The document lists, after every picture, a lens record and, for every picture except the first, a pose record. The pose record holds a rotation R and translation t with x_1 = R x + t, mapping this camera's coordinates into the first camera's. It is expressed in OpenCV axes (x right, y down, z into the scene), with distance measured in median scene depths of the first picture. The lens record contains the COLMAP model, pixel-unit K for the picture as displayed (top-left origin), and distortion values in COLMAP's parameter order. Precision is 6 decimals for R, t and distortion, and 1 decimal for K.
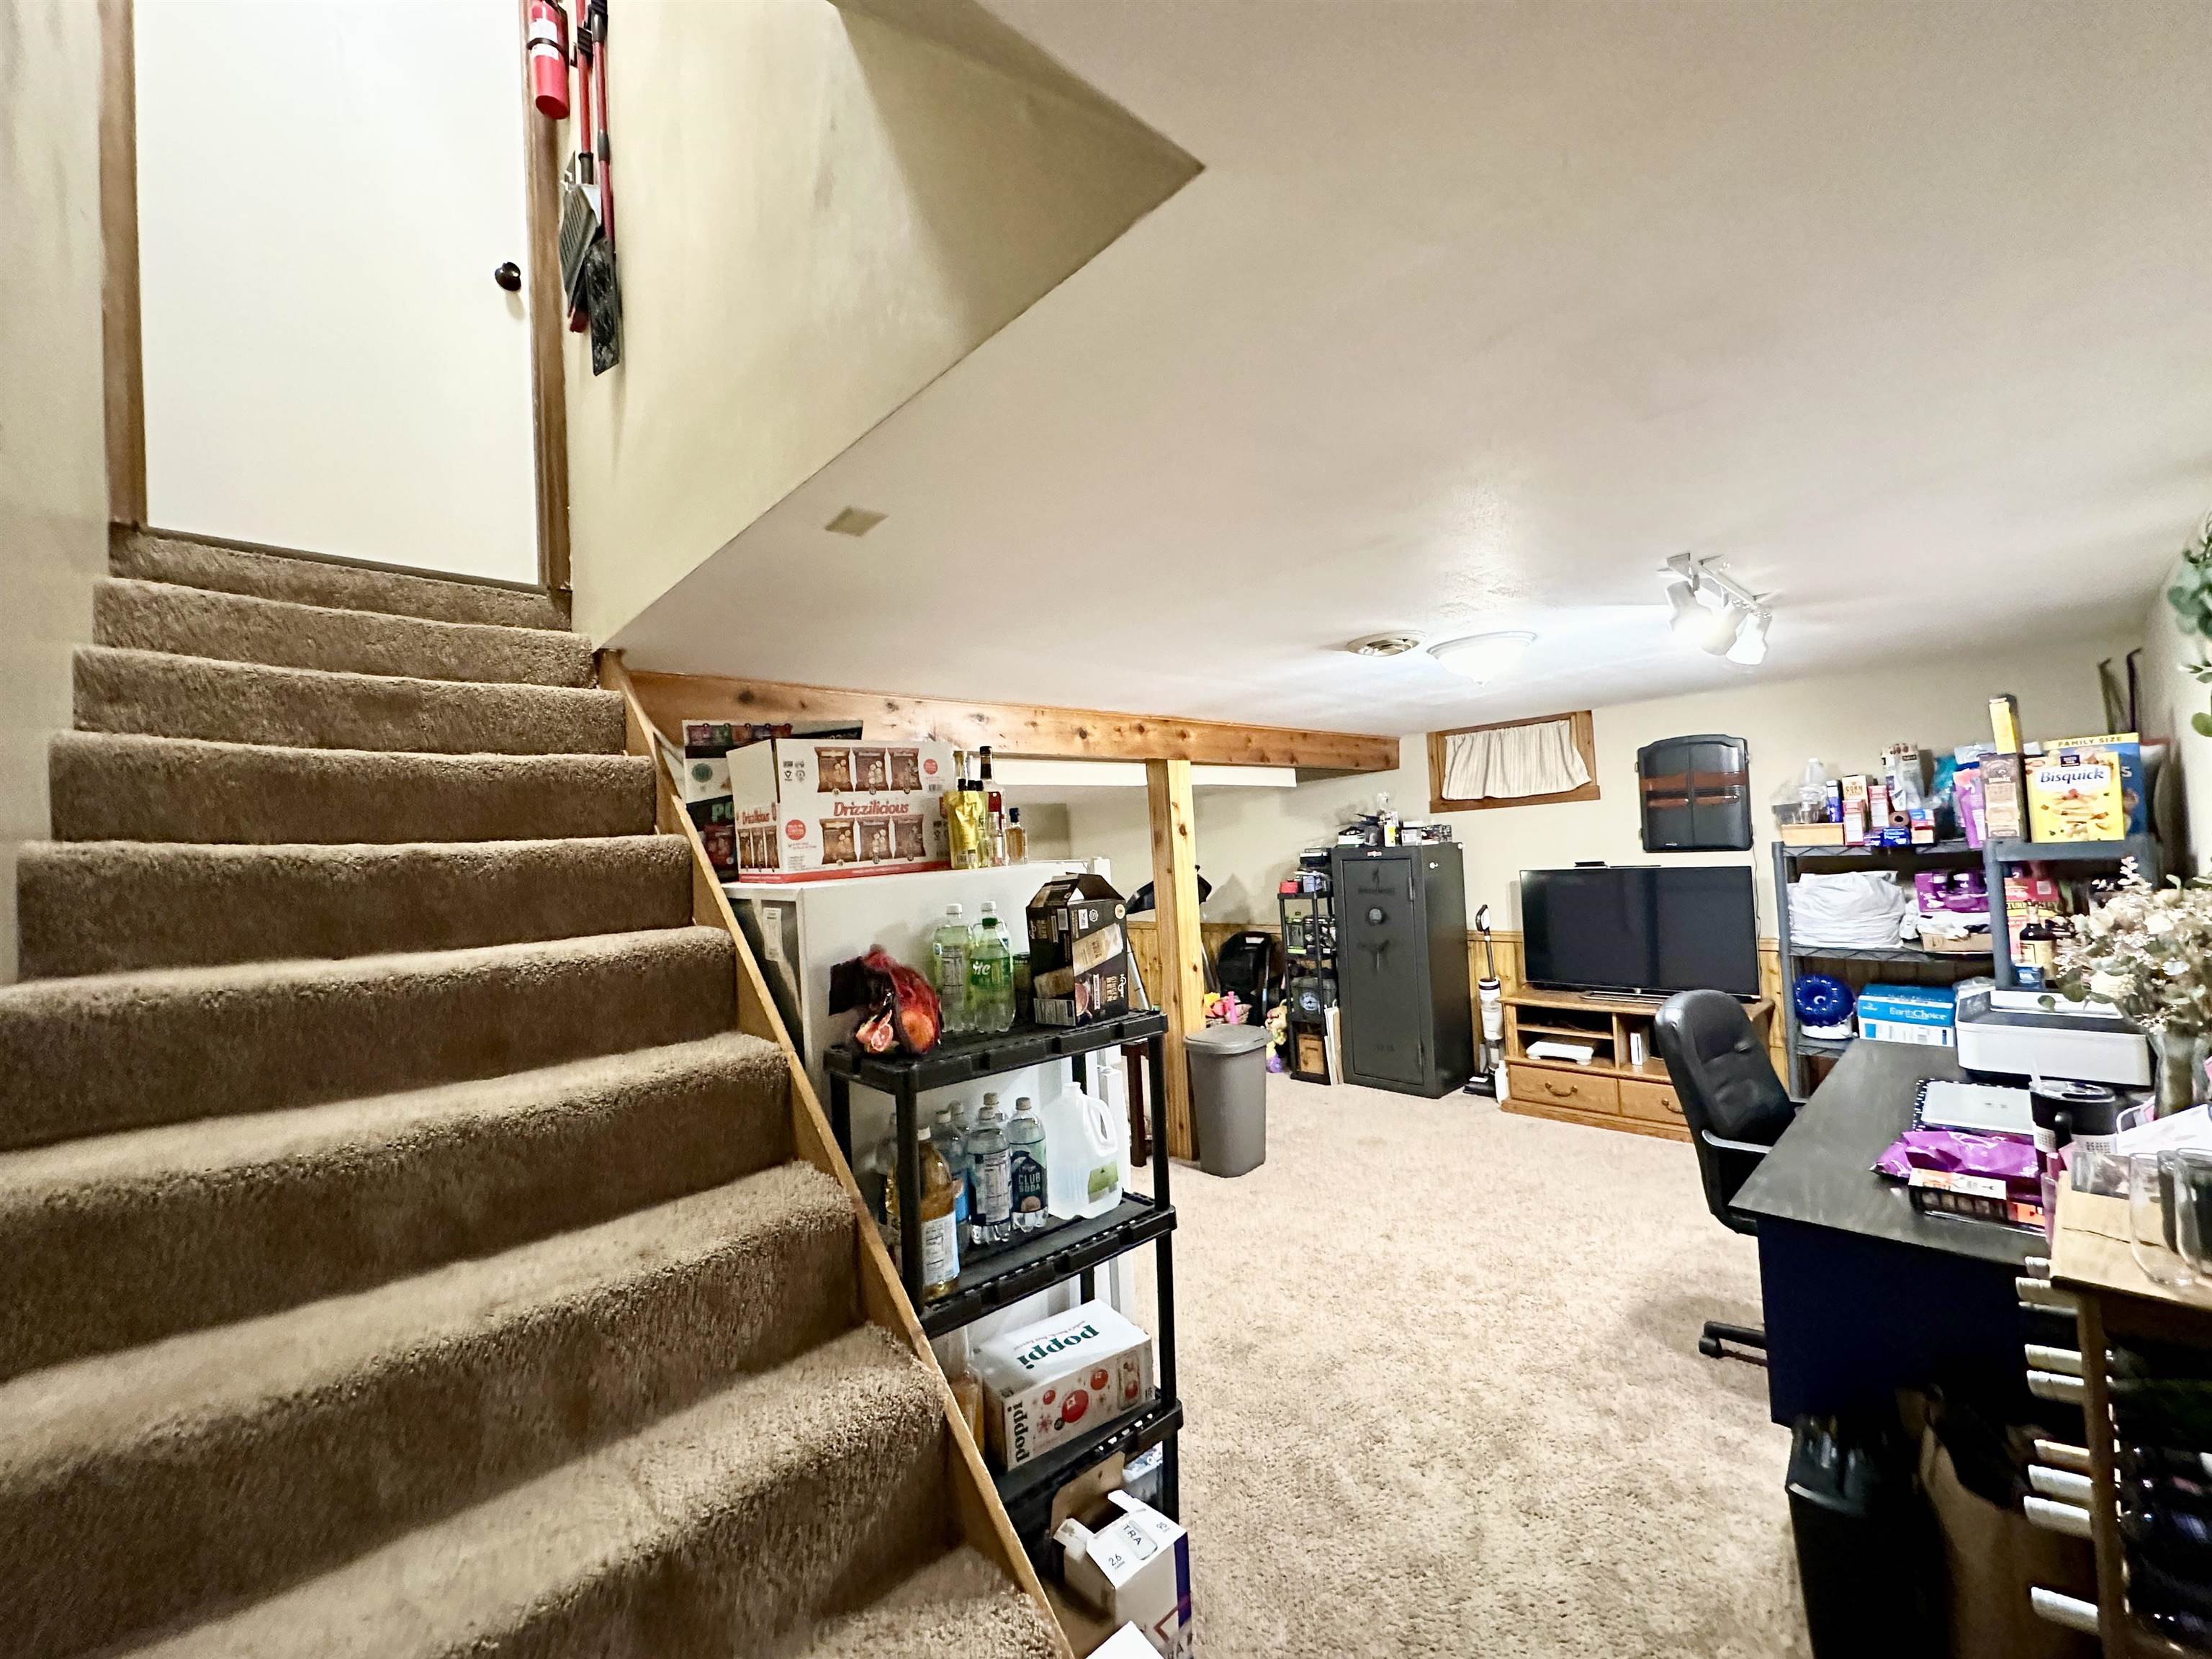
lens RADIAL K [[882.0, 0, 1106.1], [0, 882.0, 832.6], [0, 0, 1]] dist [0.000243, 0.000059]
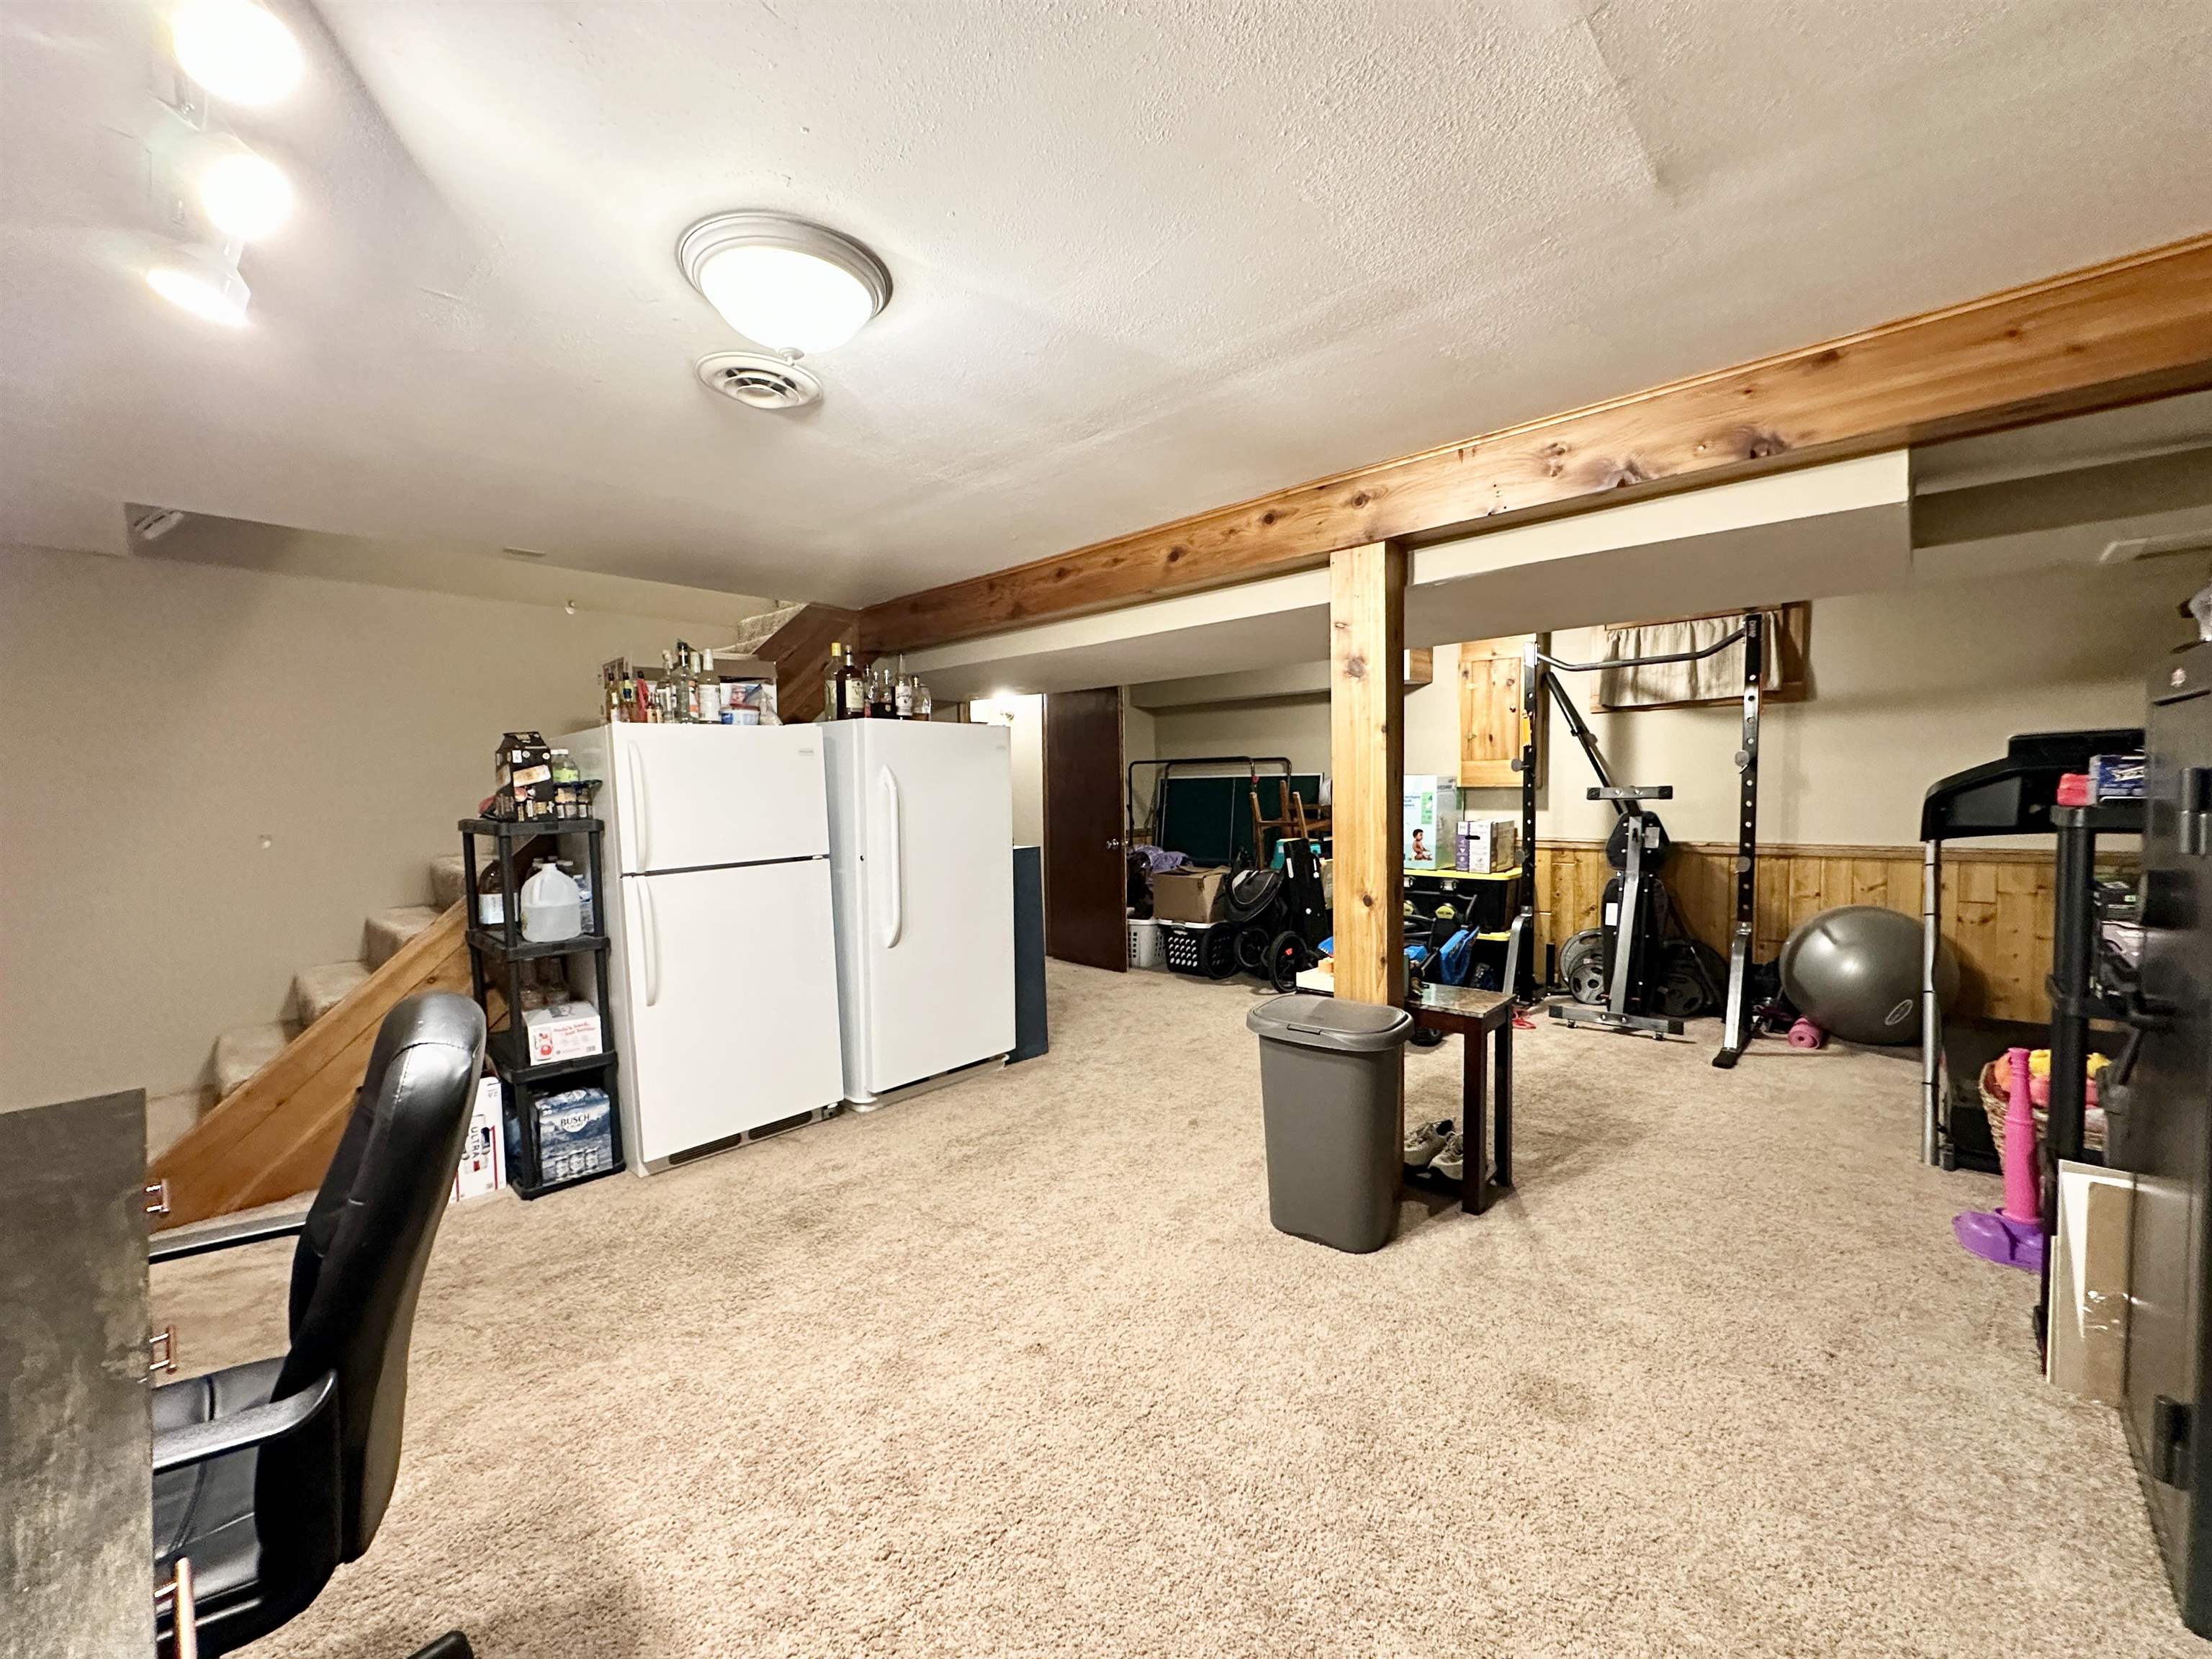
lens RADIAL K [[882.0, 0, 1106.1], [0, 882.0, 832.6], [0, 0, 1]] dist [0.000243, 0.000059]
pose [[0.075690, 0.102141, -0.991886, 0.697135], [0.031447, 0.994000, 0.104759, 0.042124], [0.996635, -0.039121, 0.072024, 0.811568]]
